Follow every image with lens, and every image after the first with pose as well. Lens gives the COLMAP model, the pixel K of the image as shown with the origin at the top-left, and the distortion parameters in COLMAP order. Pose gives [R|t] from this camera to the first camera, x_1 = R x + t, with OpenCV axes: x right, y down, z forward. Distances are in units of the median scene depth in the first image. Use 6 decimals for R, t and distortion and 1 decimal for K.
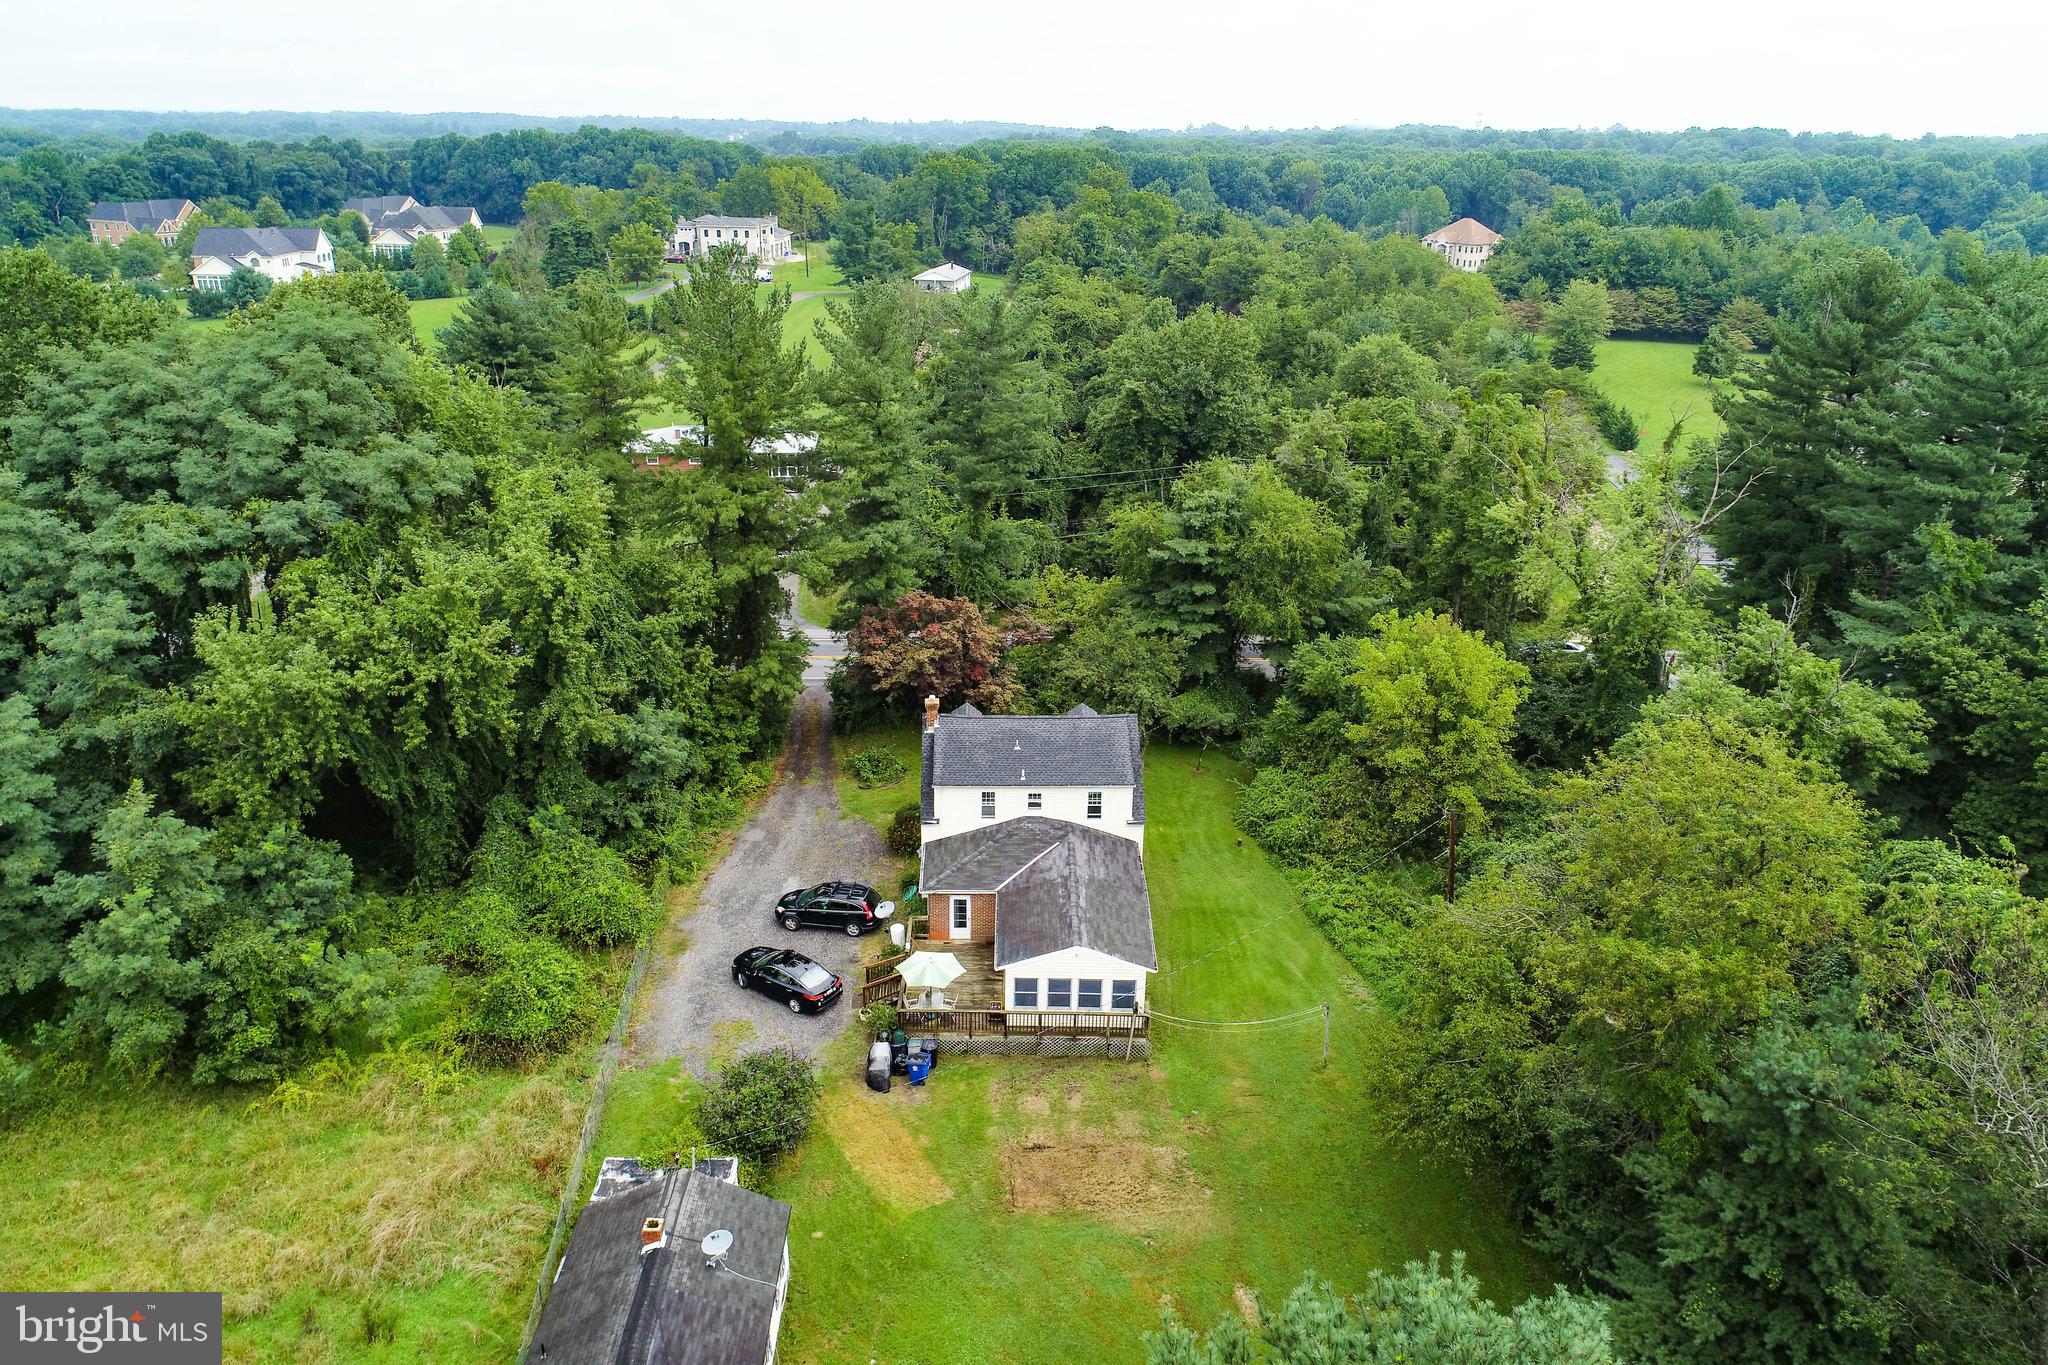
lens RADIAL K [[1373.9, 0, 1029.5], [0, 1373.9, 679.0], [0, 0, 1]] dist [0.002670, 0.000757]
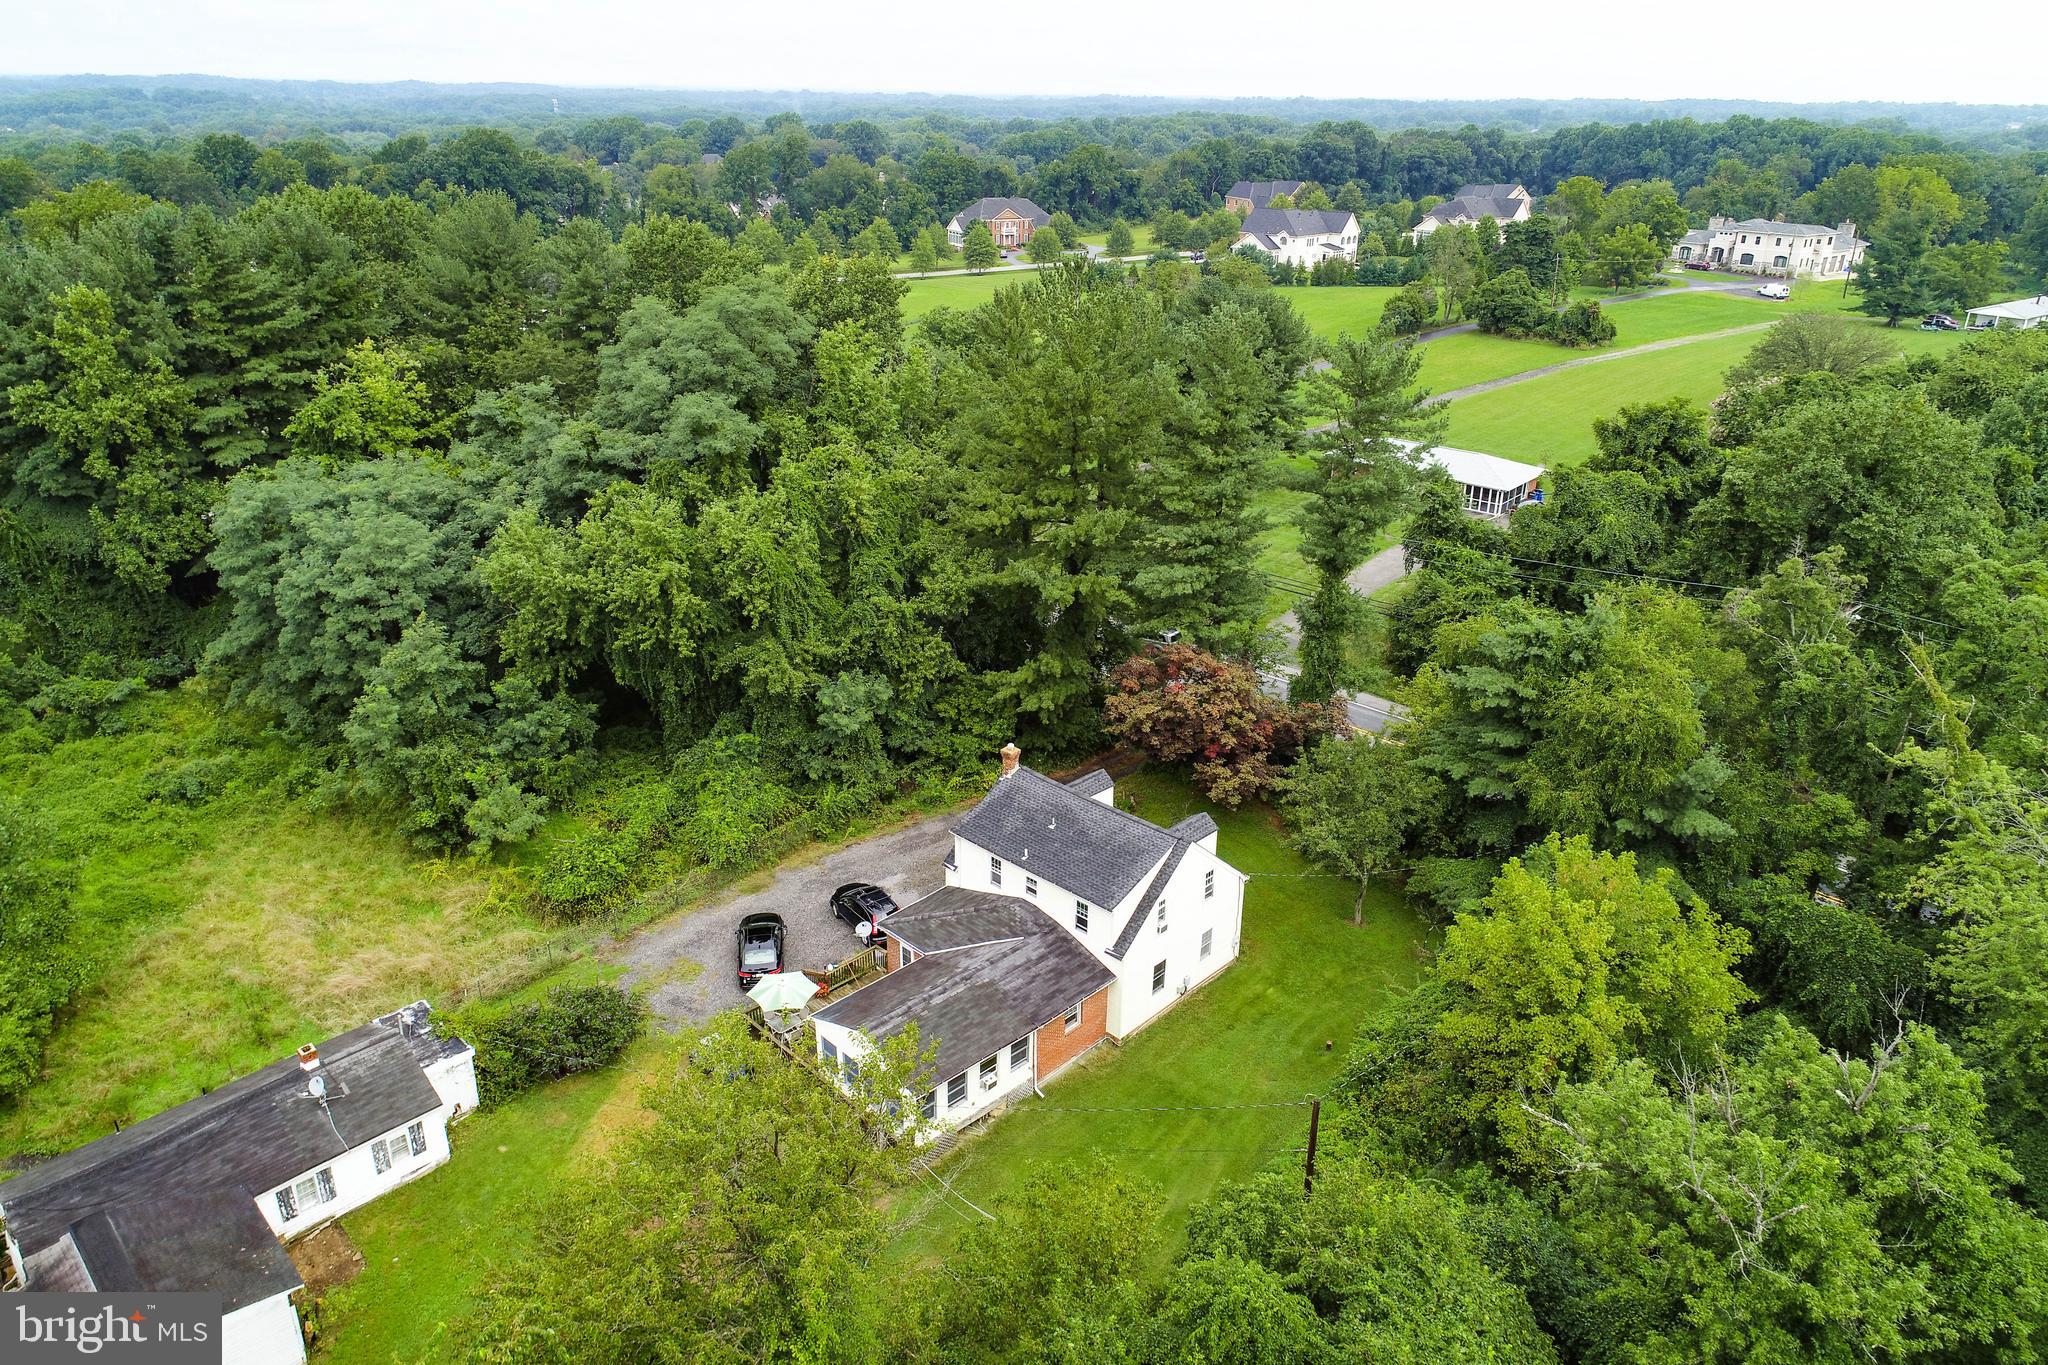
lens RADIAL K [[1361.7, 0, 1024.0], [0, 1361.7, 682.5], [0, 0, 1]] dist [0.004262, 0.001814]
pose [[0.699368, 0.277723, -0.658600, 0.100117], [-0.268983, 0.955953, 0.117480, -0.026152], [0.662218, 0.094990, 0.743266, 0.055366]]
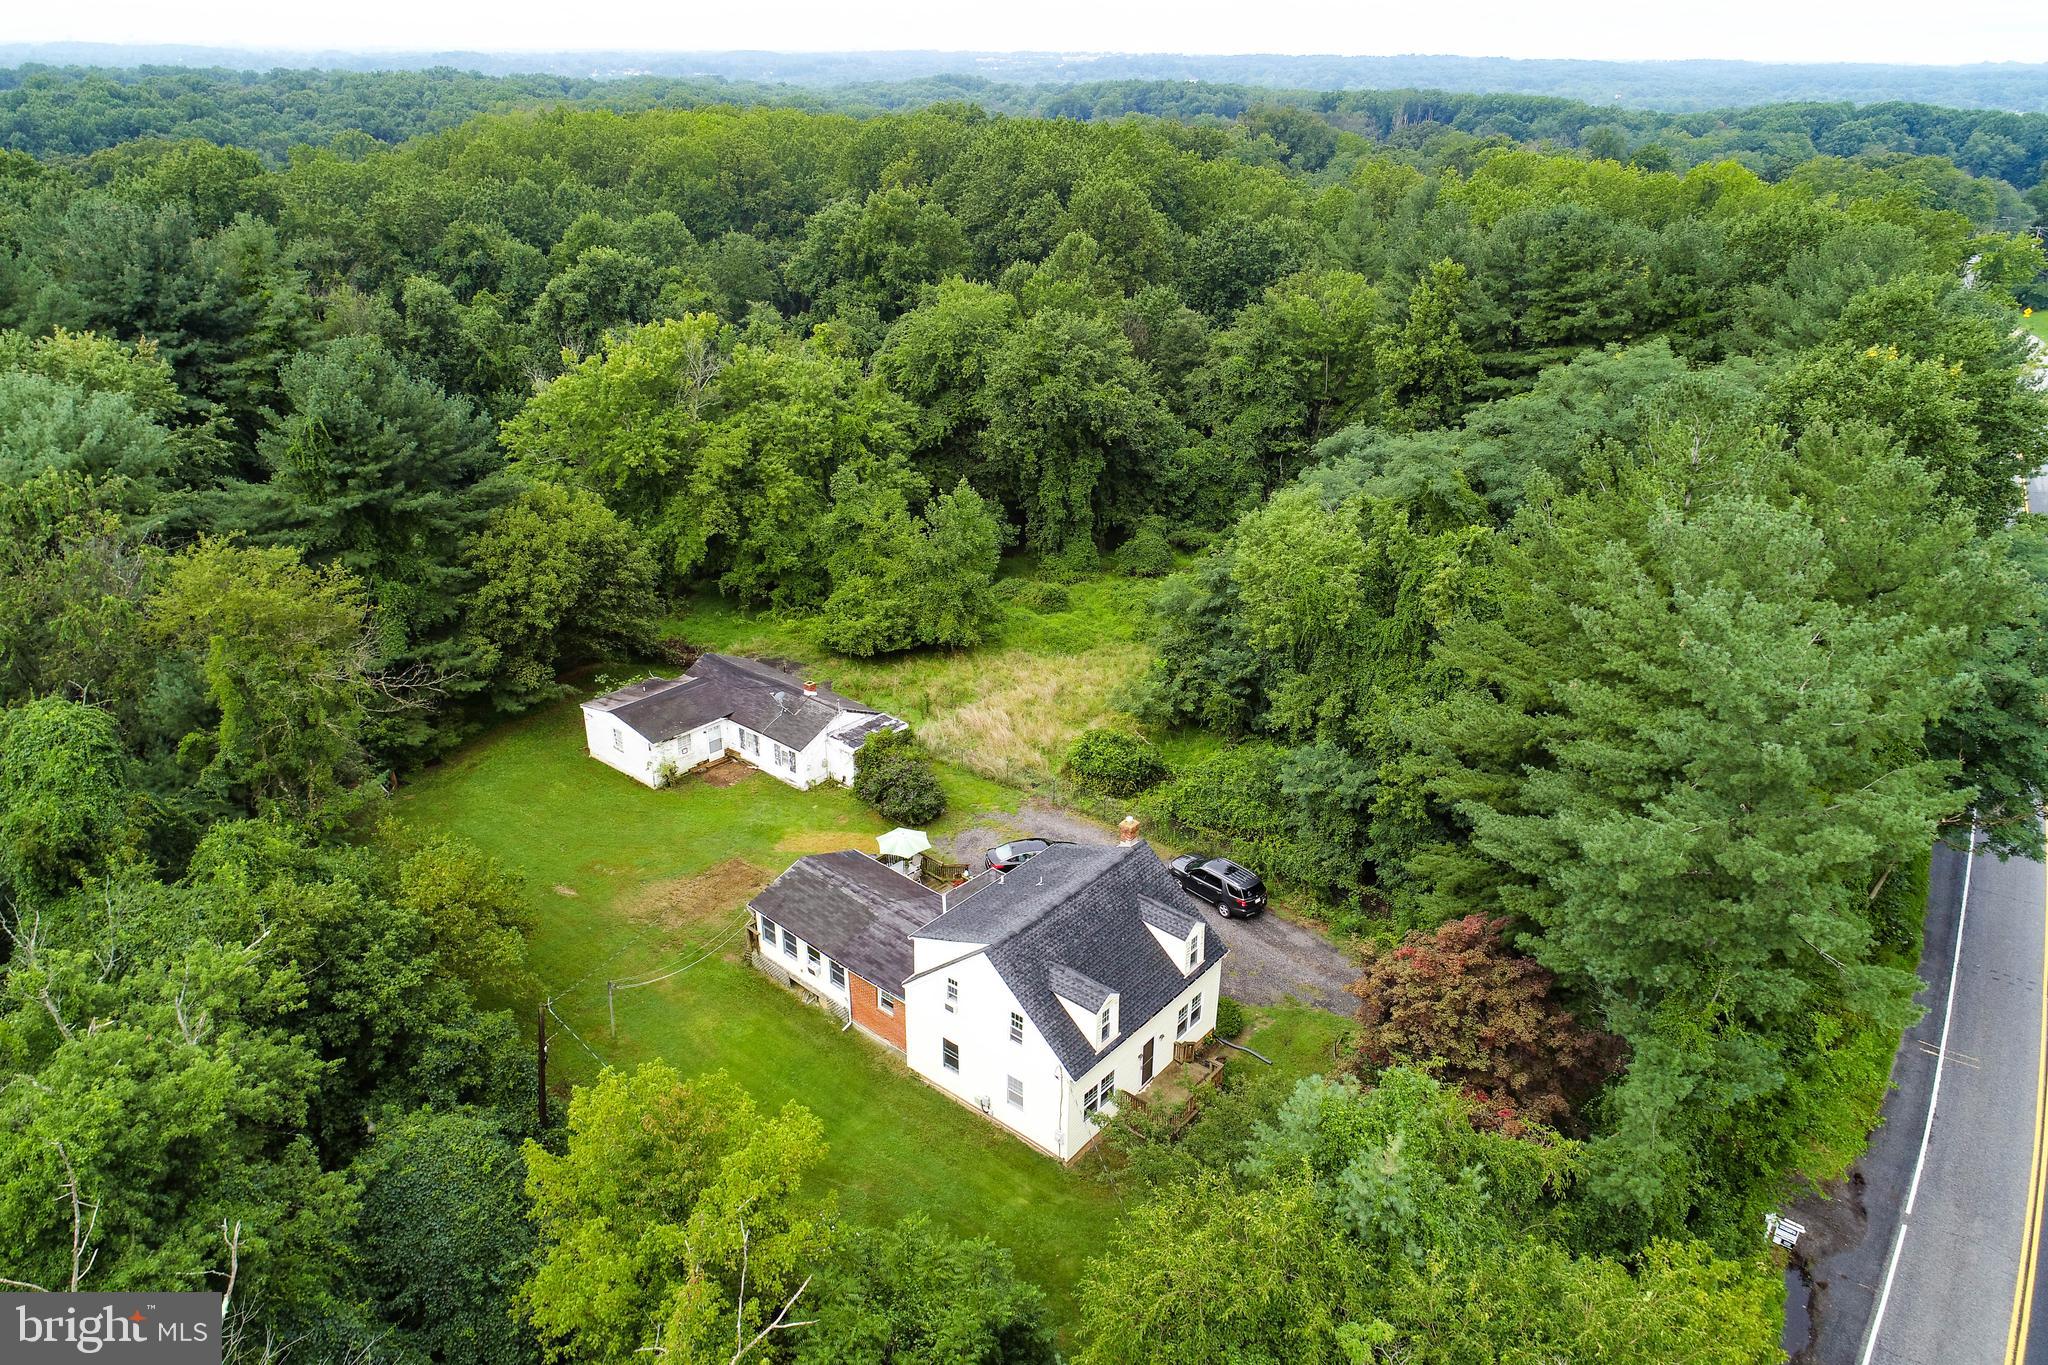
lens RADIAL K [[1373.9, 0, 1029.5], [0, 1373.9, 679.0], [0, 0, 1]] dist [0.002670, 0.000757]
pose [[-0.662841, 0.287679, -0.691291, 0.103124], [-0.300872, 0.743099, 0.597729, -0.103468], [0.685652, 0.604189, -0.406002, 0.230605]]
